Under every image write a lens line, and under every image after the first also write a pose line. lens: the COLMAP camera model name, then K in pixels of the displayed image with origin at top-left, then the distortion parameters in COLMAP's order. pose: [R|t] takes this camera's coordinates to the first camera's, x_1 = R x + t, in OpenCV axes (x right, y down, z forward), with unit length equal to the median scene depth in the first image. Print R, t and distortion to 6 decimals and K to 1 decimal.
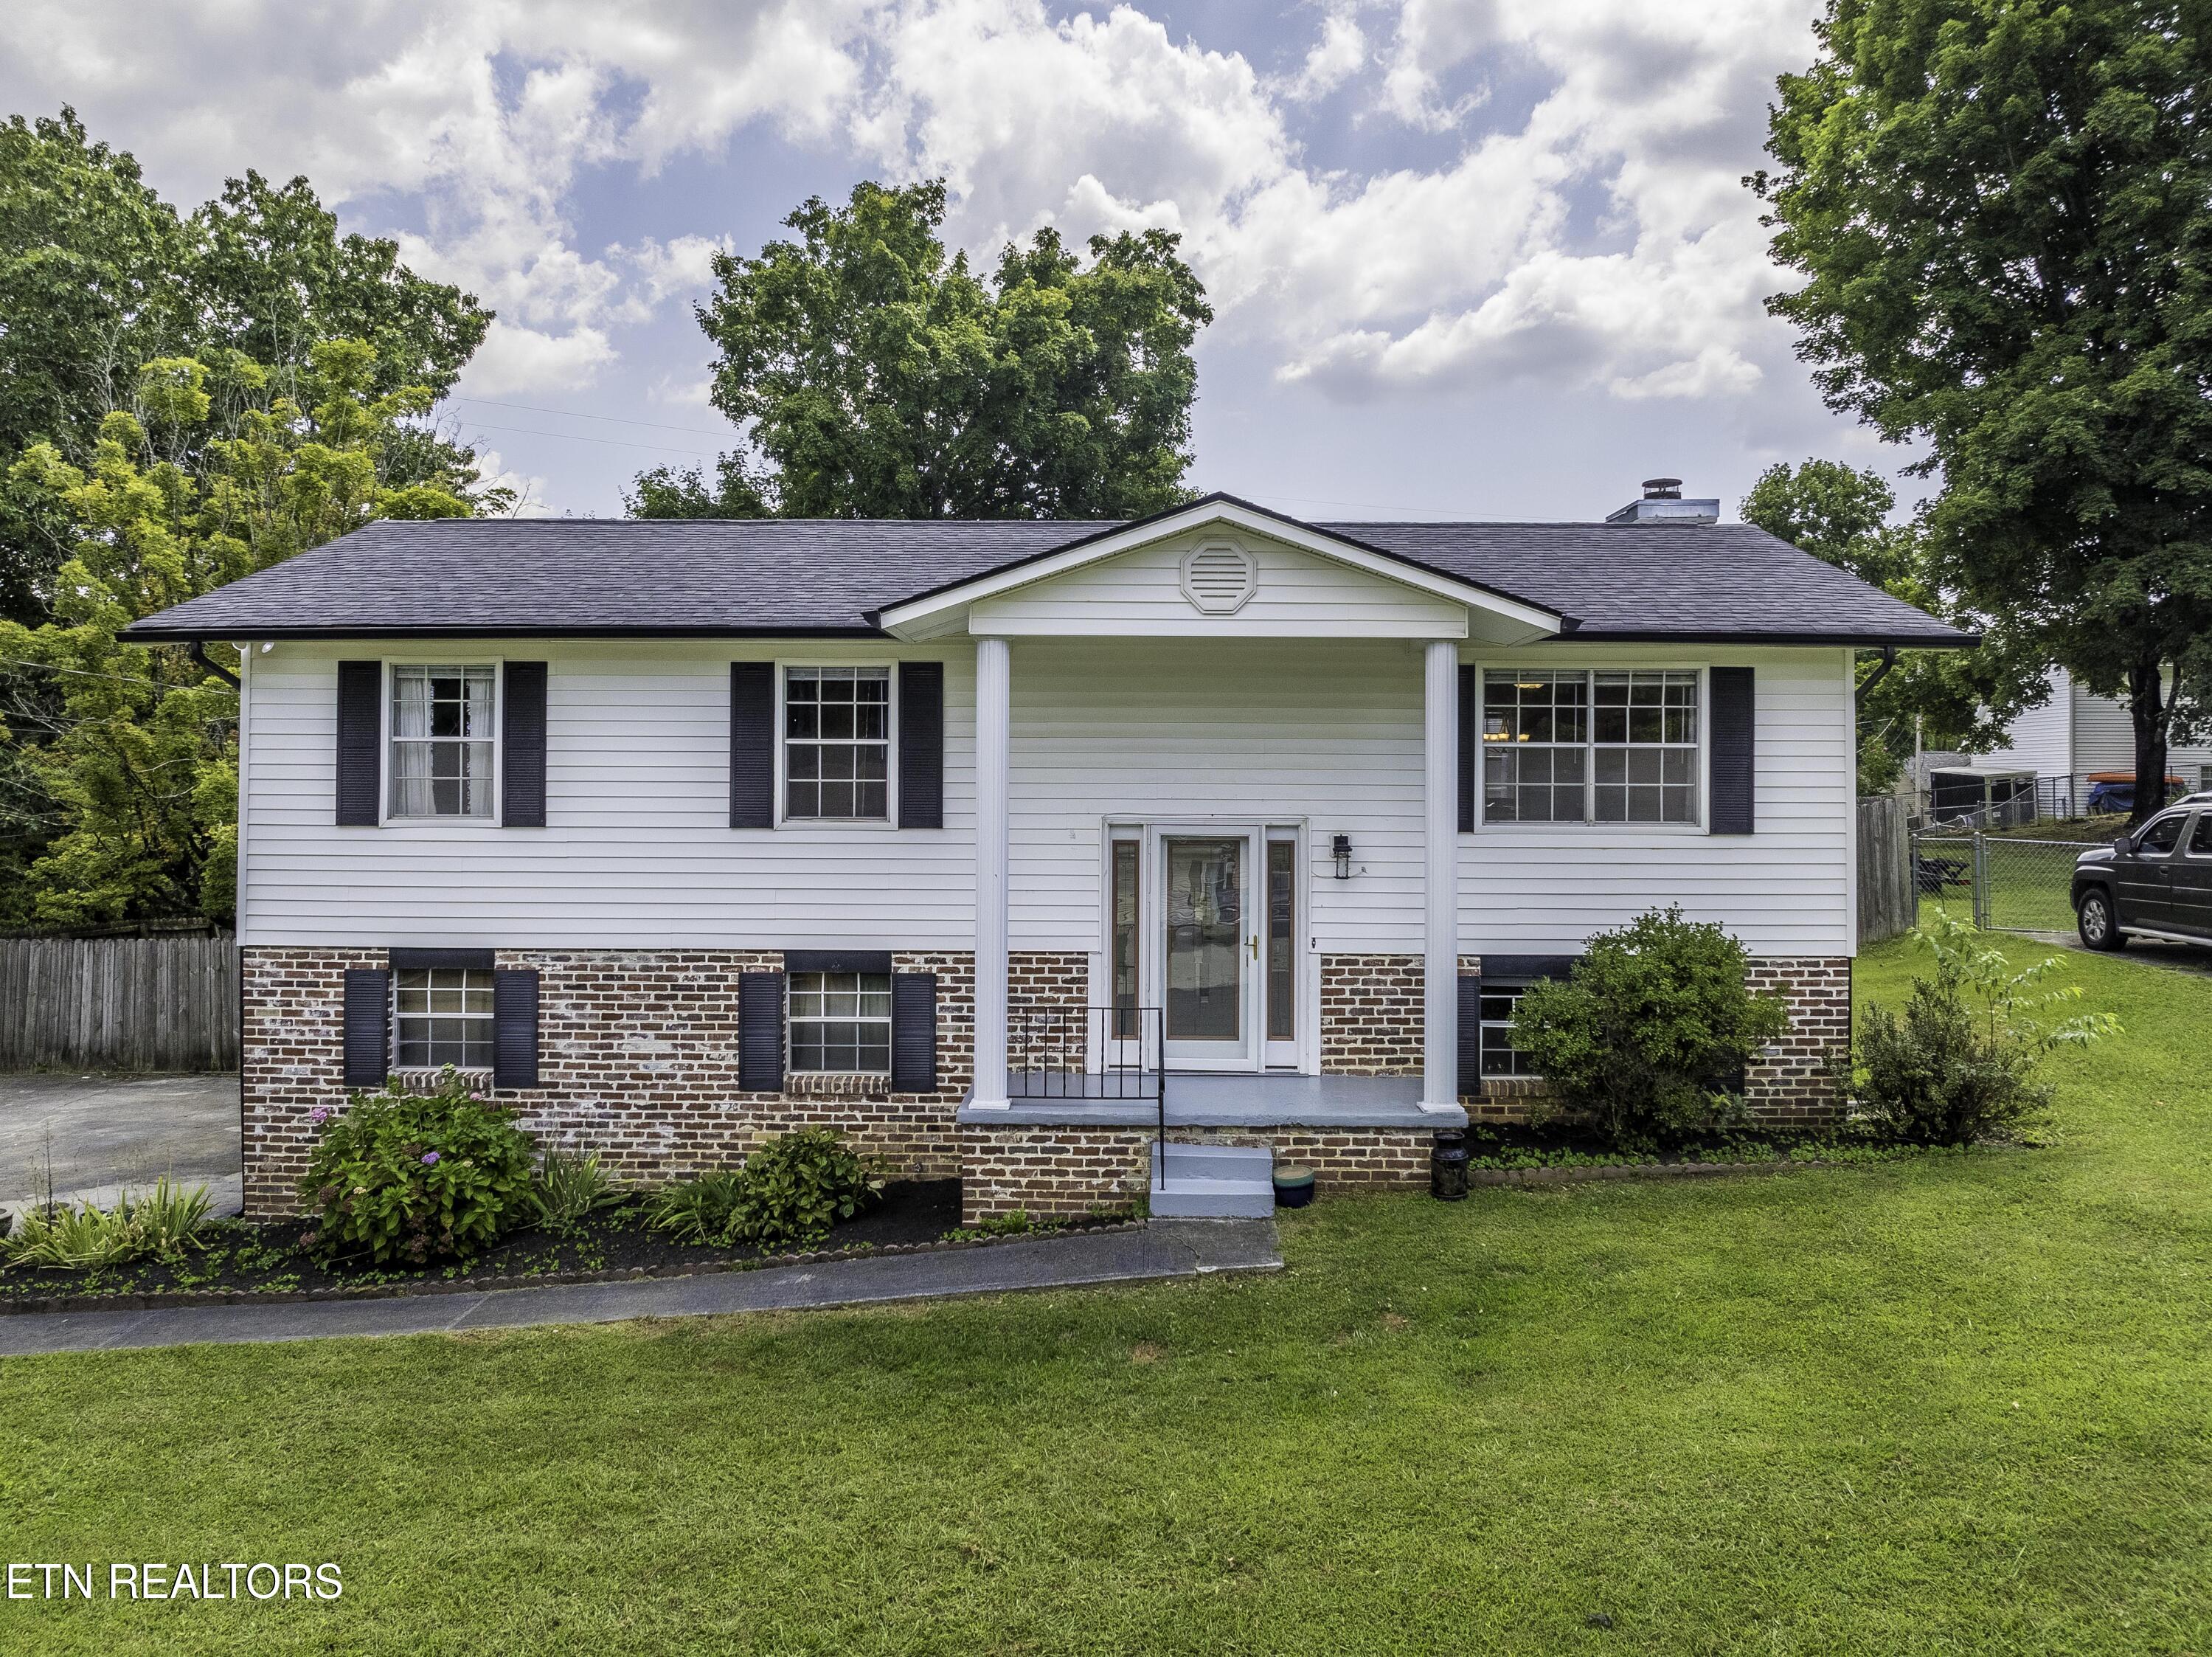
lens RADIAL K [[1683.6, 0, 1081.0], [0, 1683.6, 752.9], [0, 0, 1]] dist [-0.026582, -0.009713]
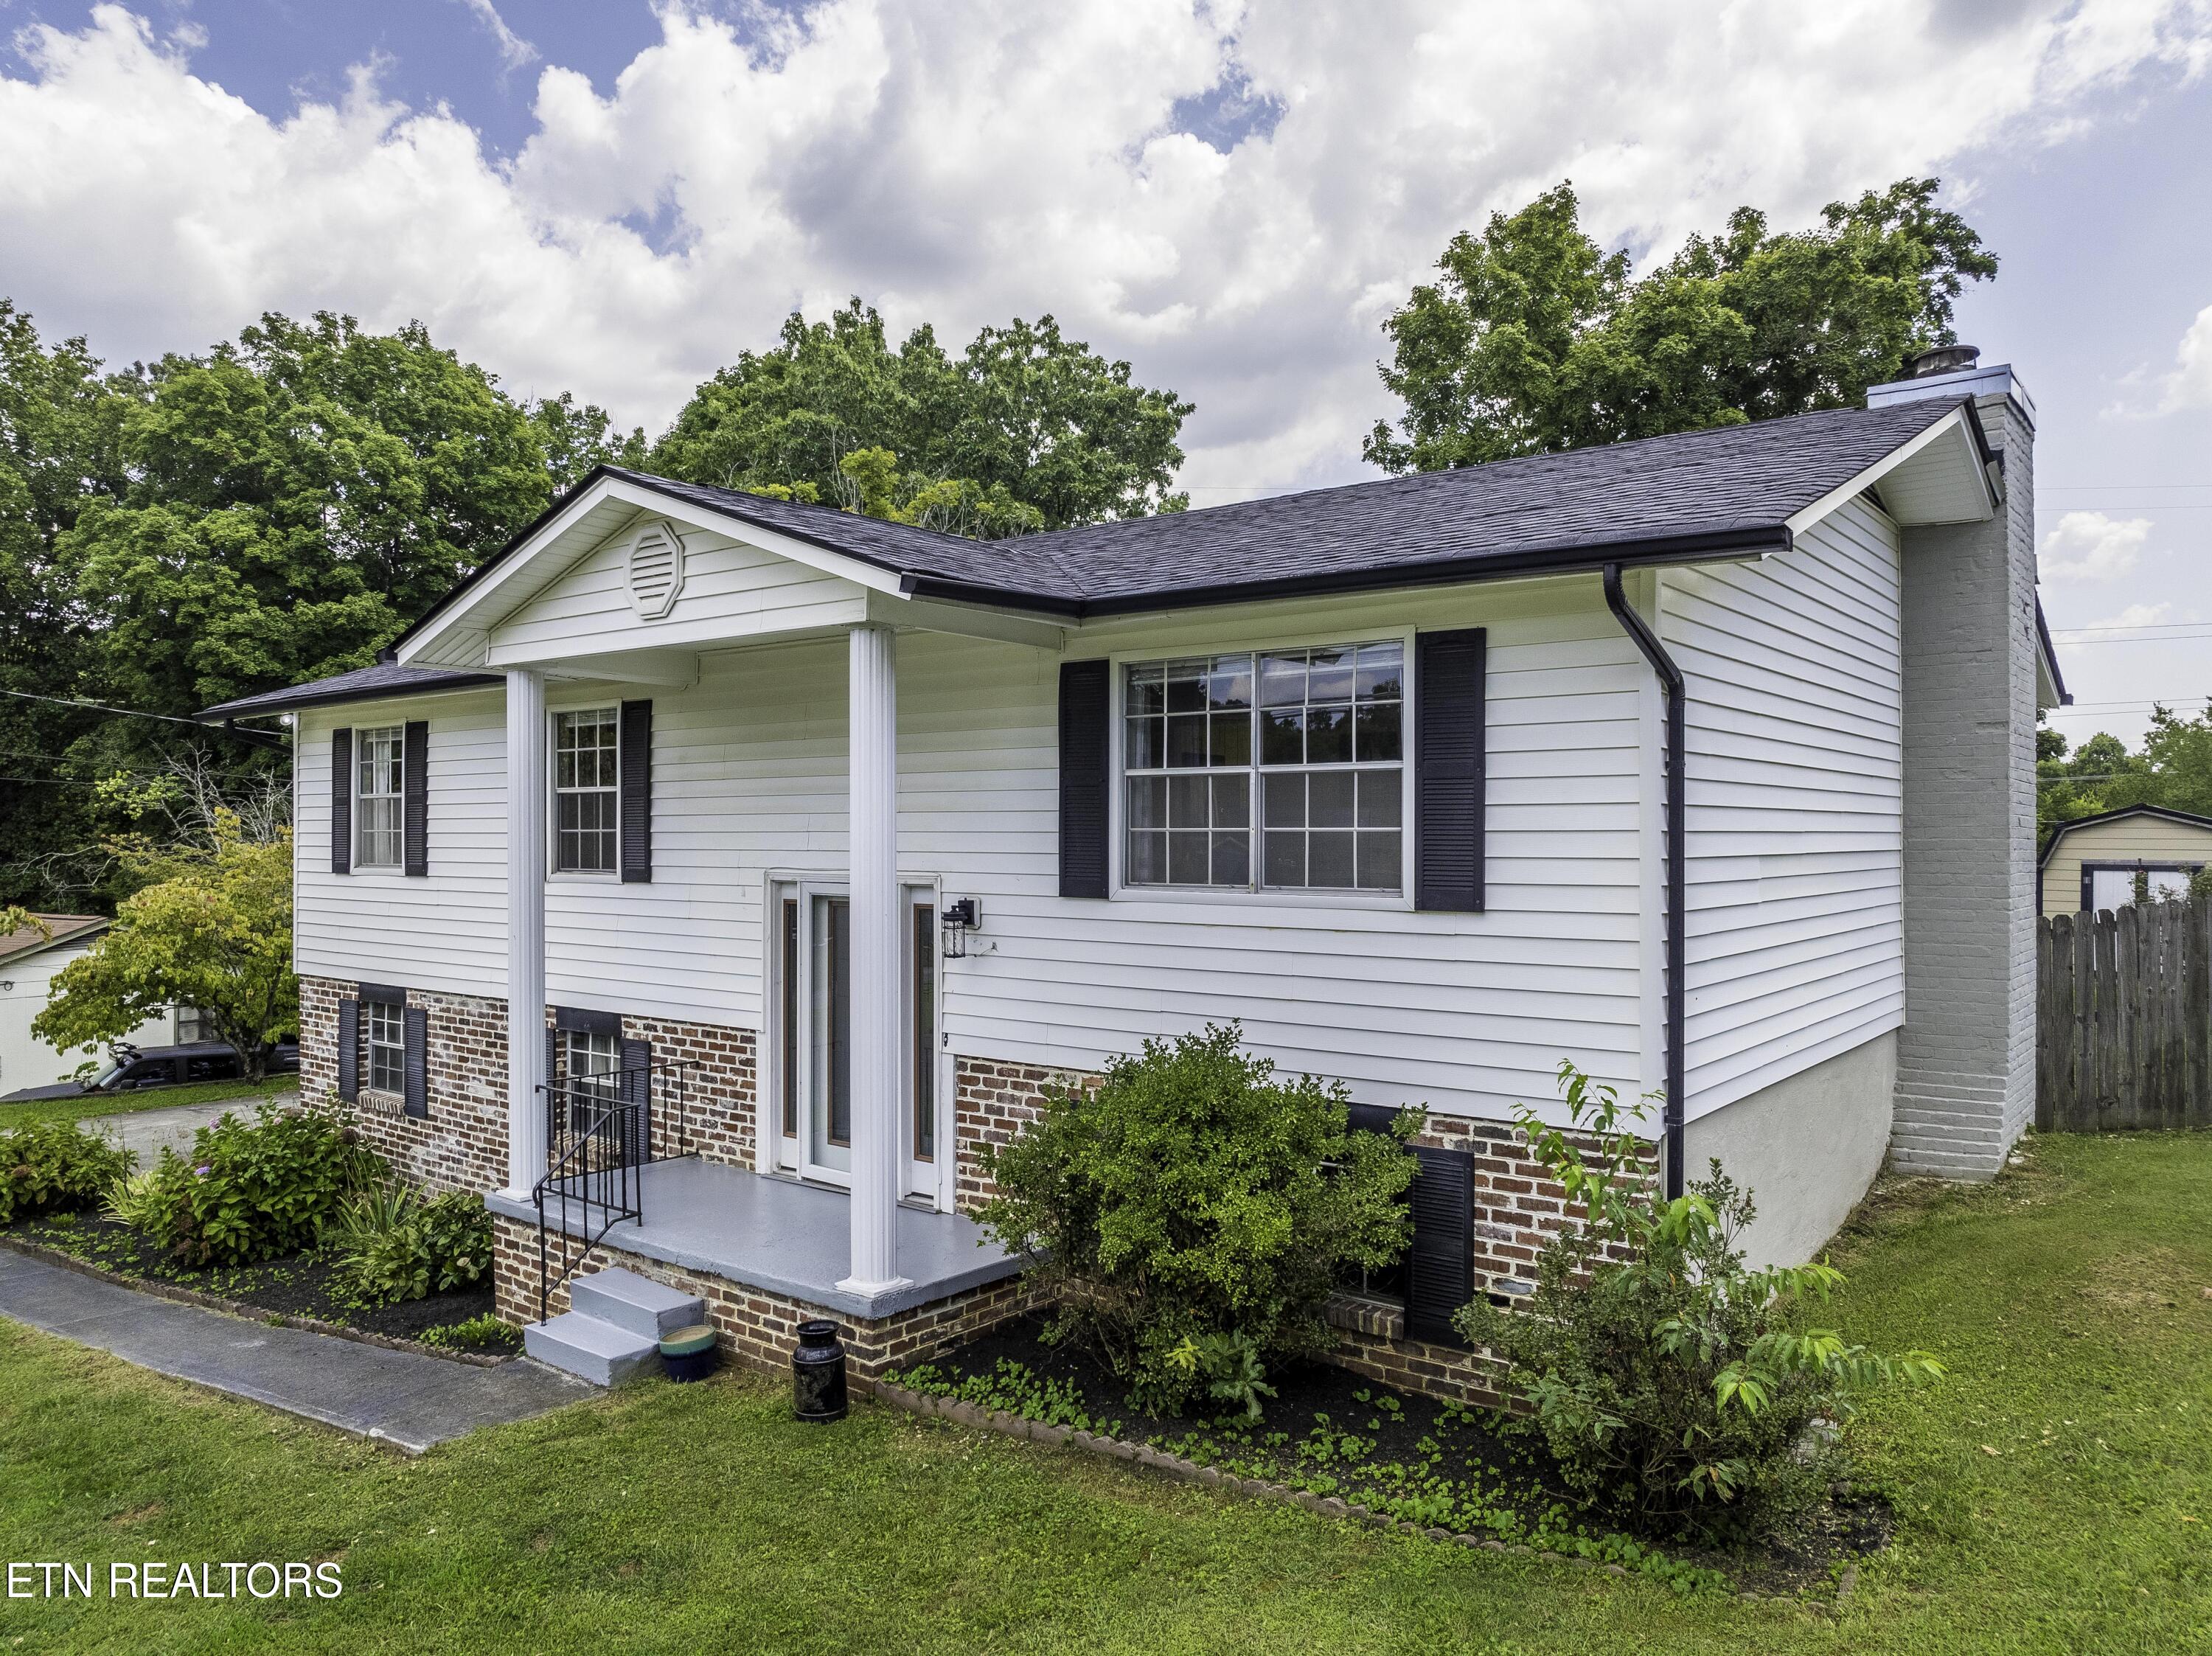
lens RADIAL K [[1536.6, 0, 1106.0], [0, 1536.6, 828.0], [0, 0, 1]] dist [-0.029049, -0.008468]
pose [[0.800622, -0.007557, -0.599122, 0.607880], [0.015254, 0.999853, 0.007773, 0.012655], [0.598975, -0.015362, 0.800620, 0.483723]]
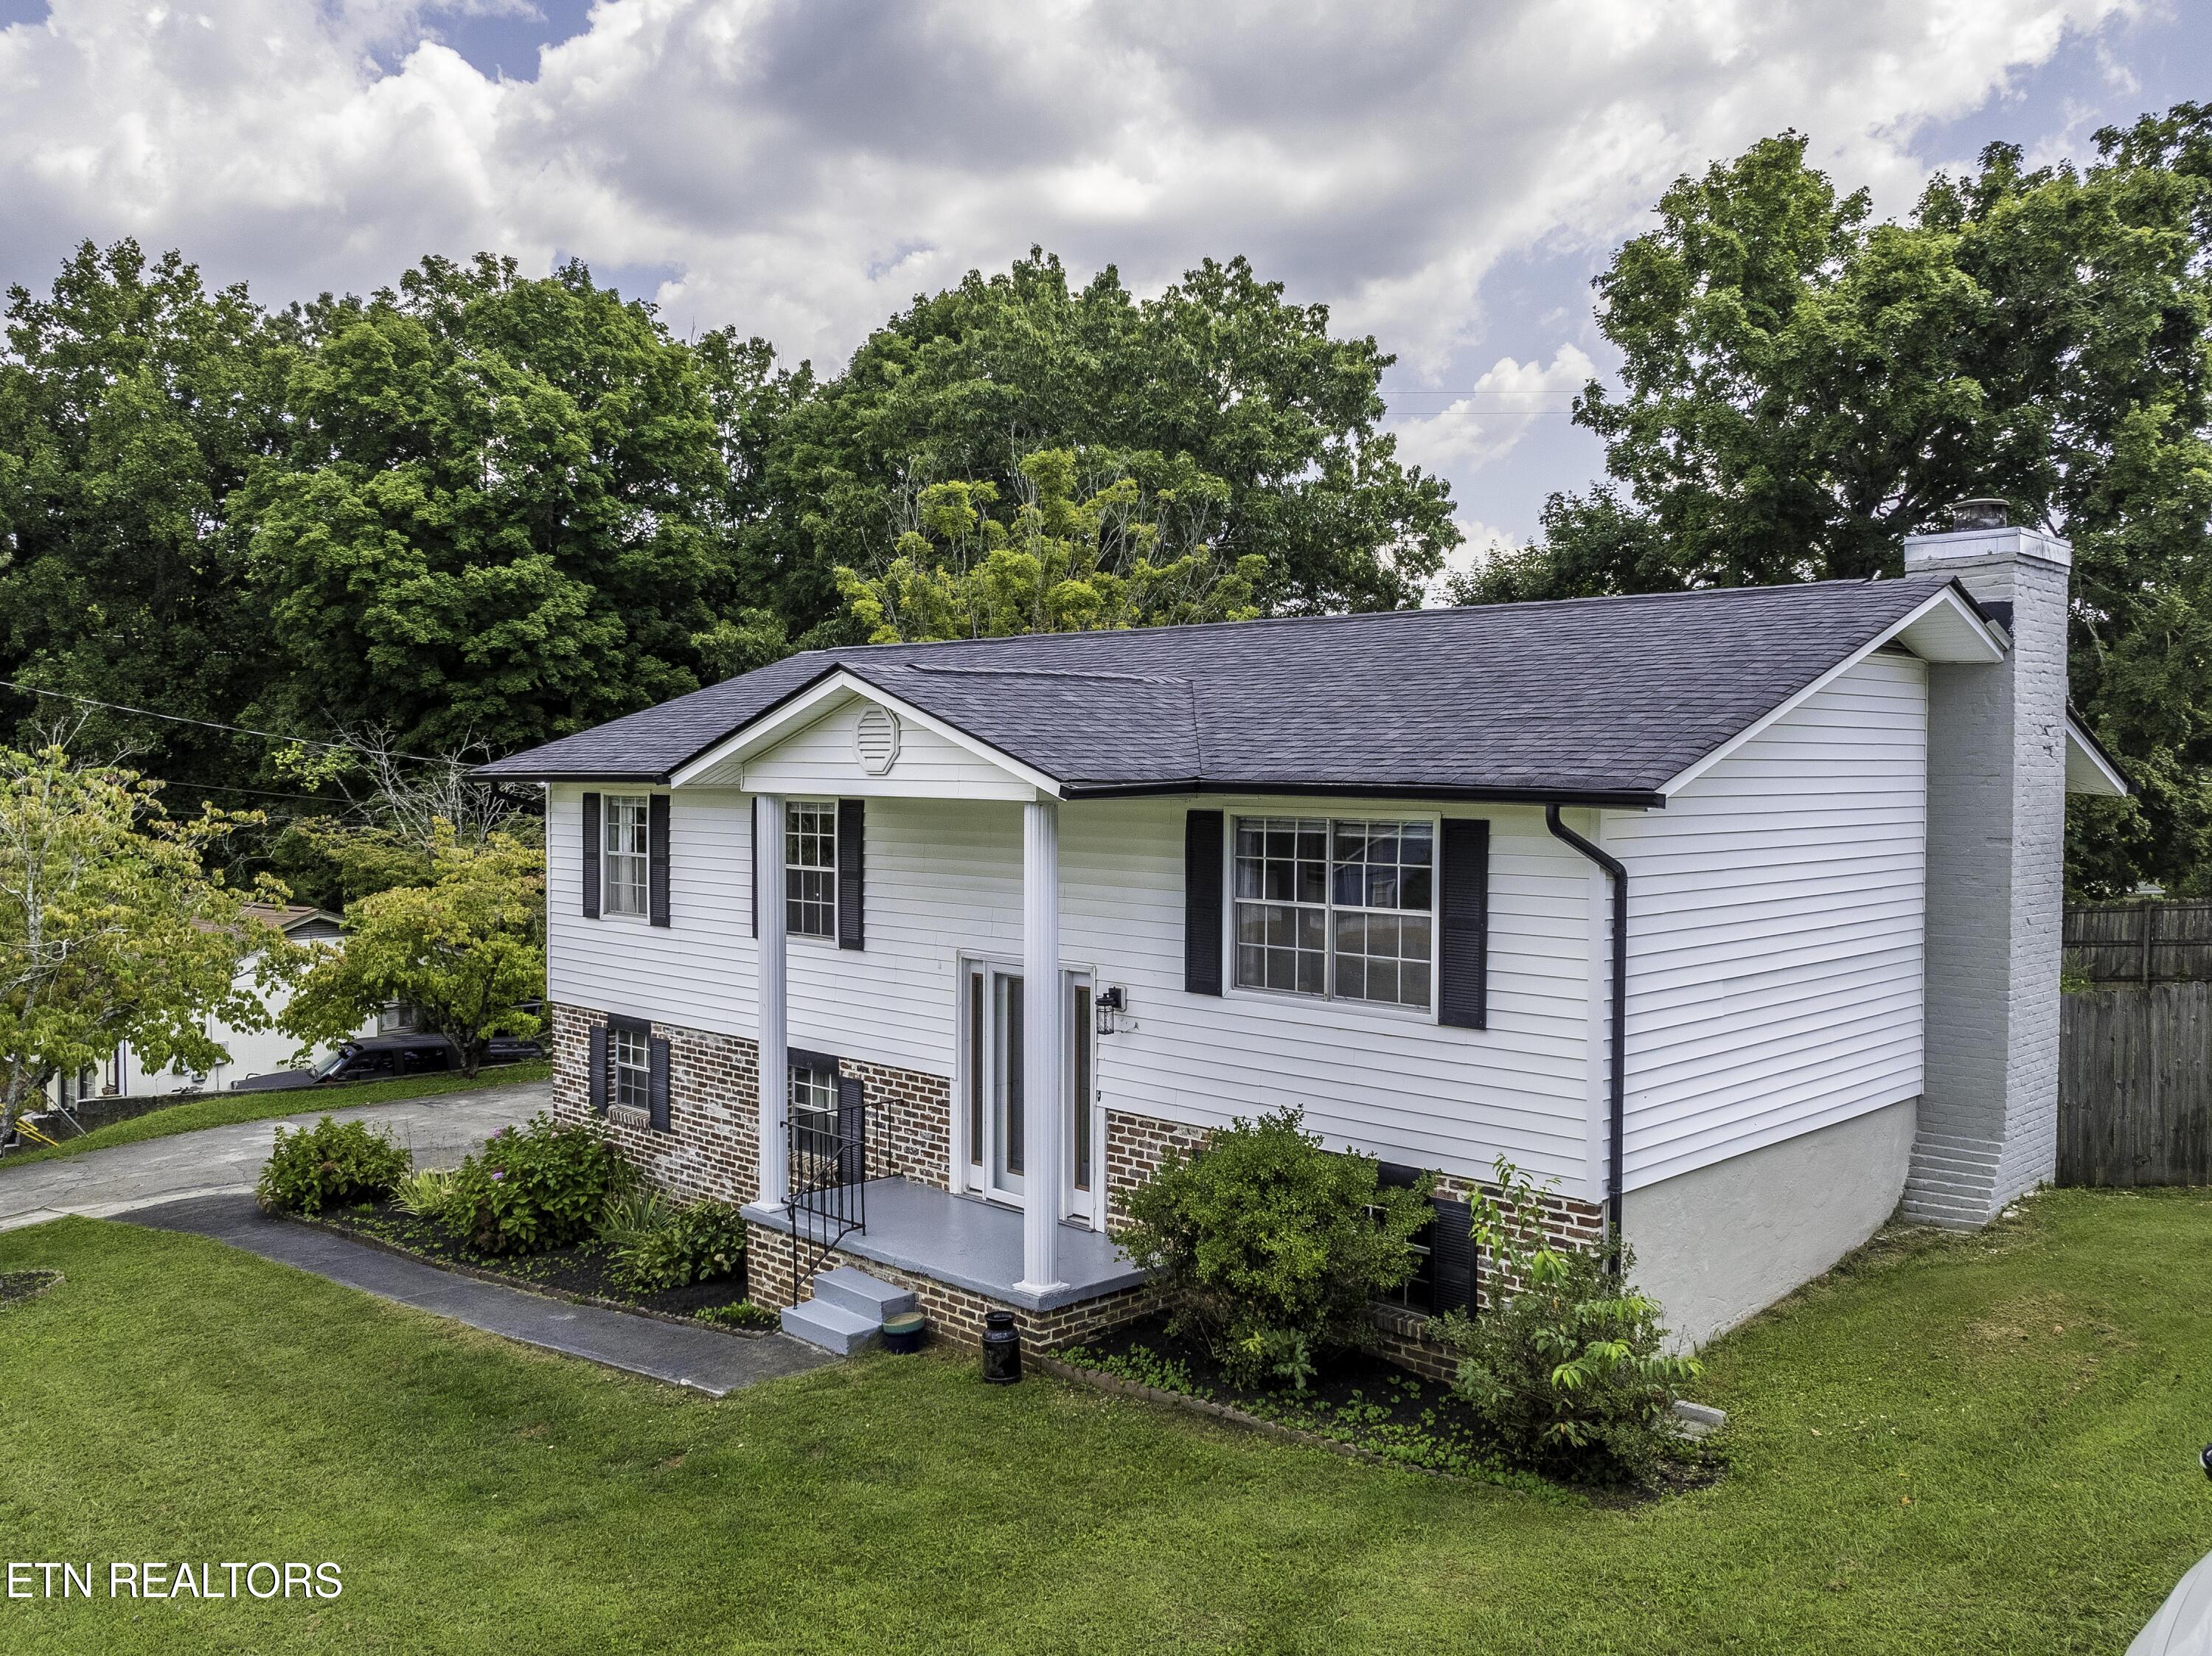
lens RADIAL K [[1791.6, 0, 1139.3], [0, 1791.6, 810.9], [0, 0, 1]] dist [-0.009446, -0.048519]
pose [[0.733304, 0.015761, -0.679719, 0.844481], [0.012768, 0.999236, 0.036944, -0.087726], [0.679781, -0.035770, 0.732542, 0.264598]]
